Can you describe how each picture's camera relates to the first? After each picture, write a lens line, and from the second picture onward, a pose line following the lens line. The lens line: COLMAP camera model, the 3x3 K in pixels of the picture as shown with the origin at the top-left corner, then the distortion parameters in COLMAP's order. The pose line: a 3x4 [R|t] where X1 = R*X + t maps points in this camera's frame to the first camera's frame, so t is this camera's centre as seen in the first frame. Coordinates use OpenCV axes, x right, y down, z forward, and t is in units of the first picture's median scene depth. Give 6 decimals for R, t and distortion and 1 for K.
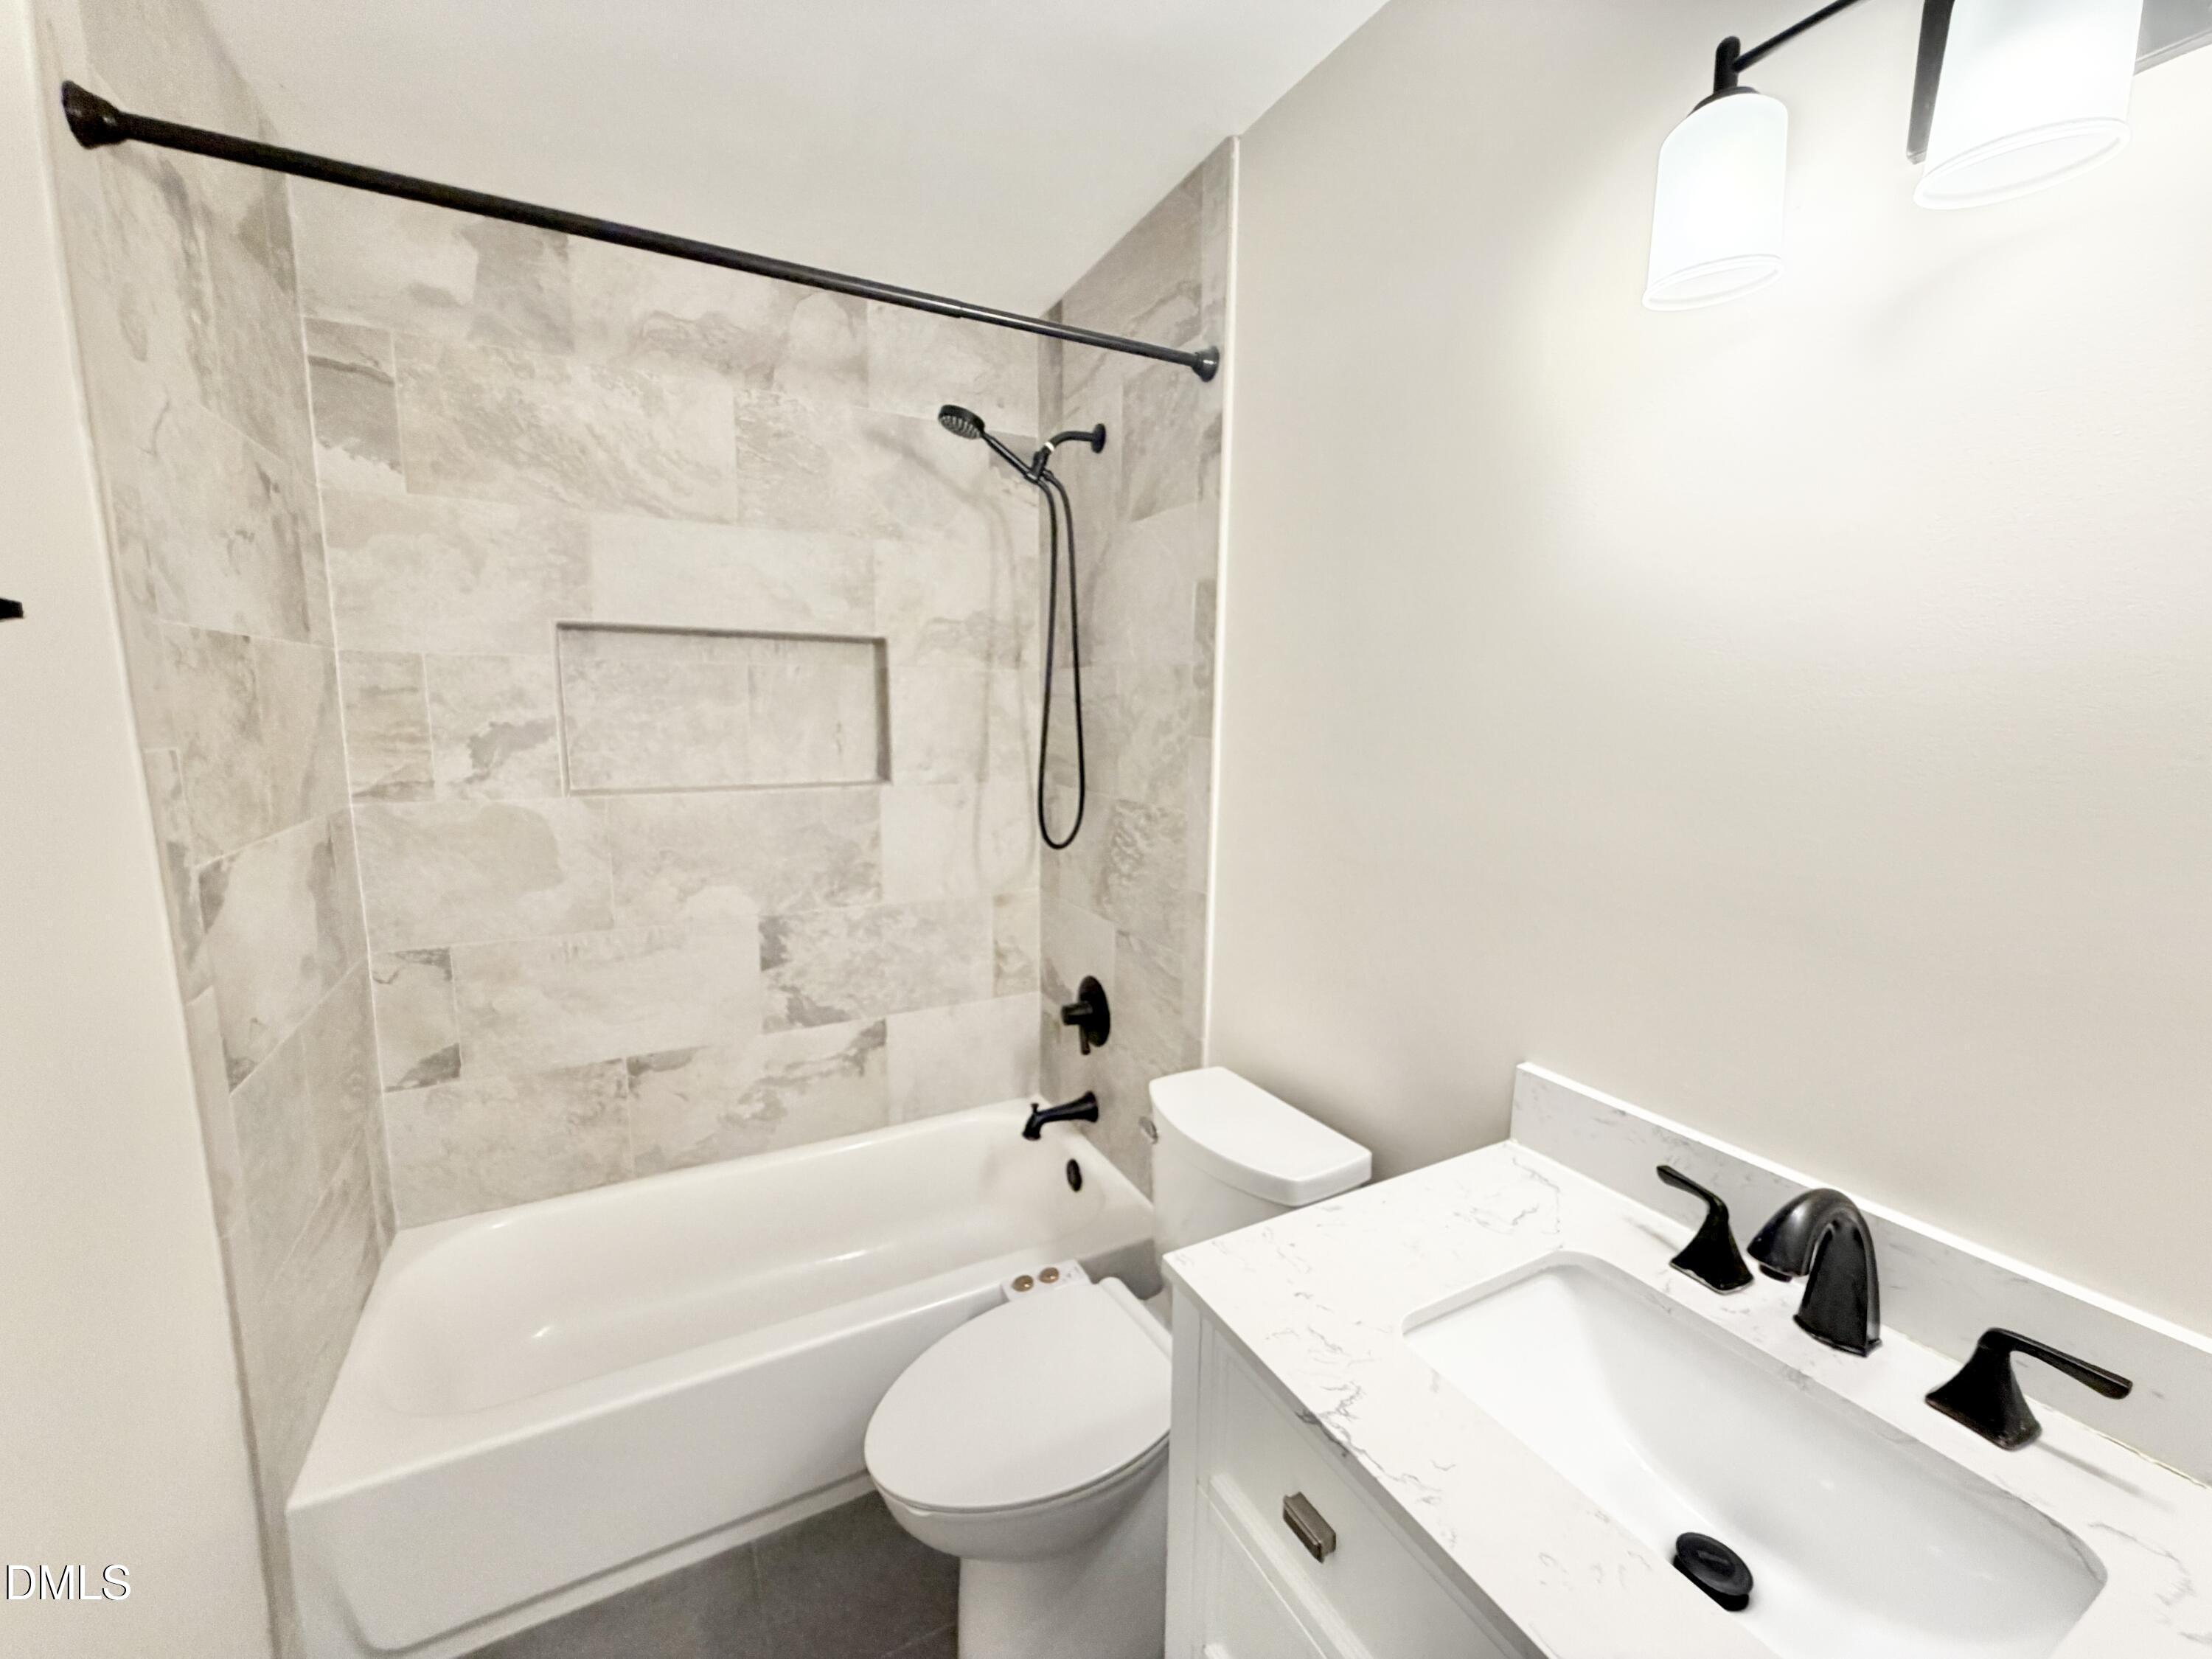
lens RADIAL K [[877.0, 0, 1104.3], [0, 877.0, 834.3], [0, 0, 1]] dist [0.003662, -0.000056]
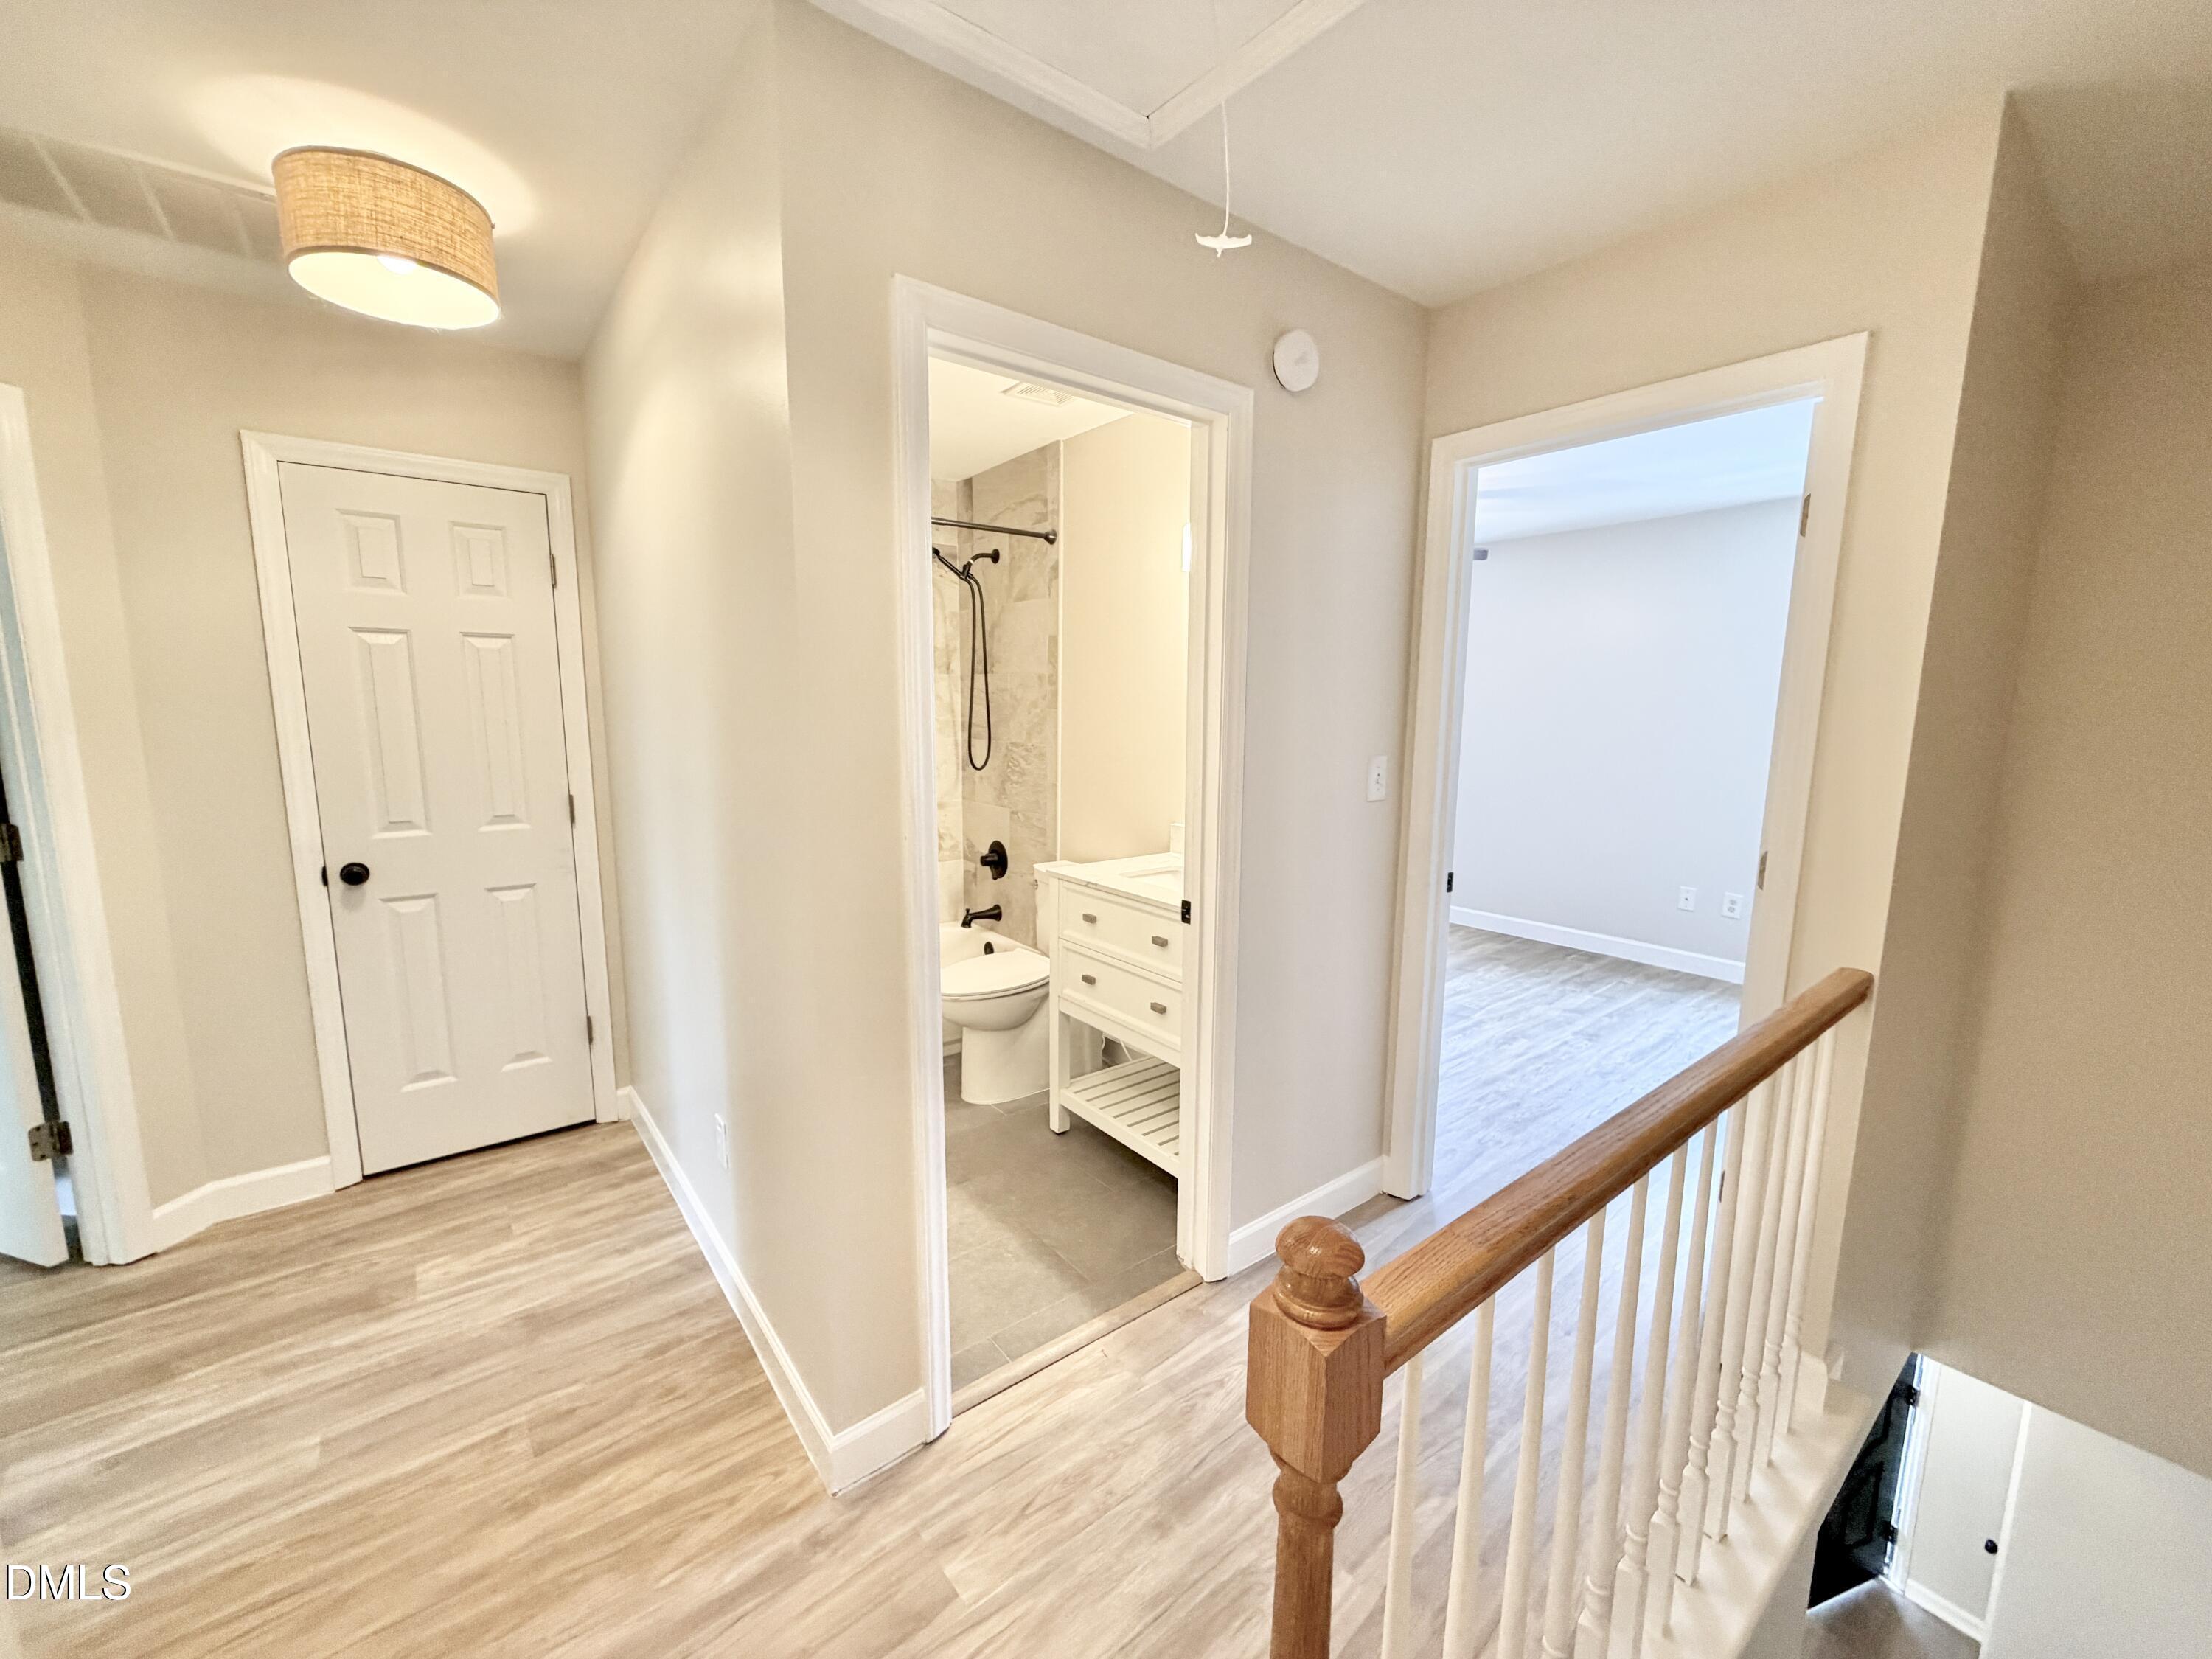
lens RADIAL K [[877.0, 0, 1107.5], [0, 877.0, 828.3], [0, 0, 1]] dist [0.003662, -0.000056]
pose [[0.983659, -0.025115, 0.178280, -0.123023], [0.025113, 0.999682, 0.002267, 0.150515], [-0.178280, 0.002247, 0.983977, -0.946931]]
